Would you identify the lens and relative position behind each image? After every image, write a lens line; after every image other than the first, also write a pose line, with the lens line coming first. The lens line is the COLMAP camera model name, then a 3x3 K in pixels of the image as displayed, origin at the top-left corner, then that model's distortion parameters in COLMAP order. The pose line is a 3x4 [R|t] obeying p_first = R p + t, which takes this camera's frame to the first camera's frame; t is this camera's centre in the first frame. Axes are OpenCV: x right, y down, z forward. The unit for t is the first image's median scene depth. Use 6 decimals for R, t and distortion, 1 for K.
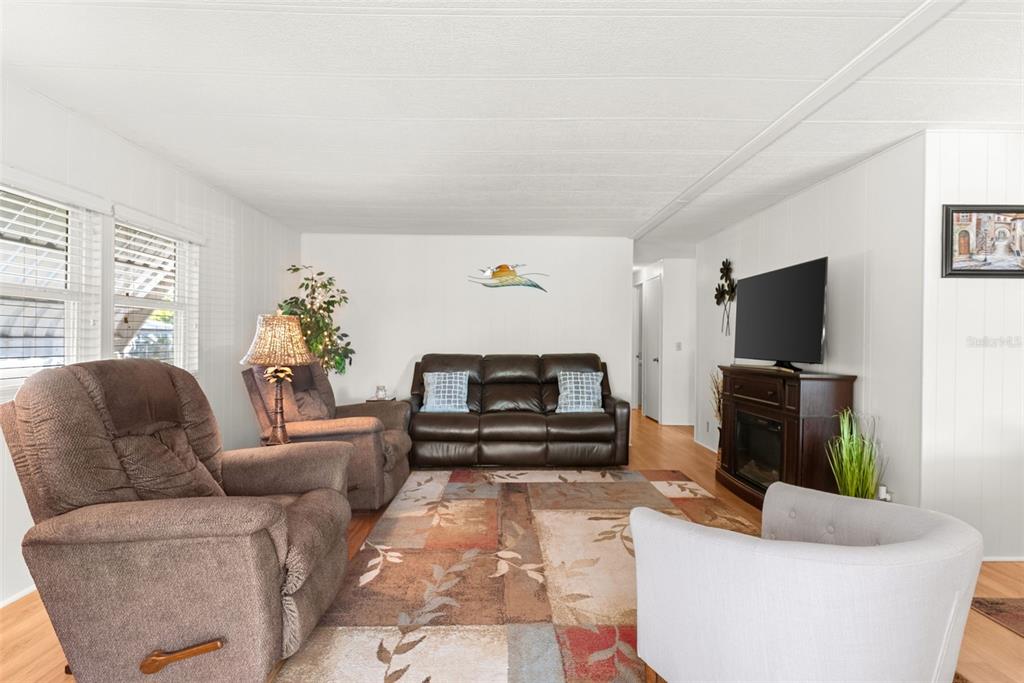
lens RADIAL K [[488.2, 0, 512.0], [0, 488.2, 338.6], [0, 0, 1]] dist [0.001496, 0.000659]
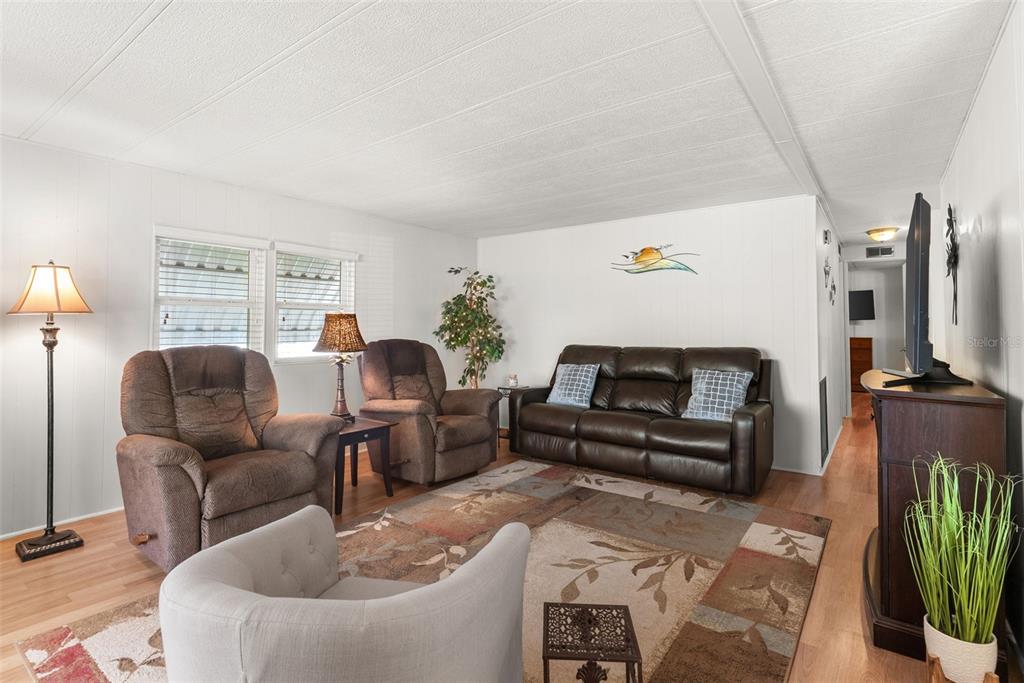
lens RADIAL K [[496.0, 0, 512.7], [0, 496.0, 302.9], [0, 0, 1]] dist [0.002248, 0.000572]
pose [[0.792348, -0.035228, -0.609051, 0.483096], [0.005052, 0.998676, -0.051193, -0.004428], [0.610048, 0.037486, 0.791477, 0.172332]]
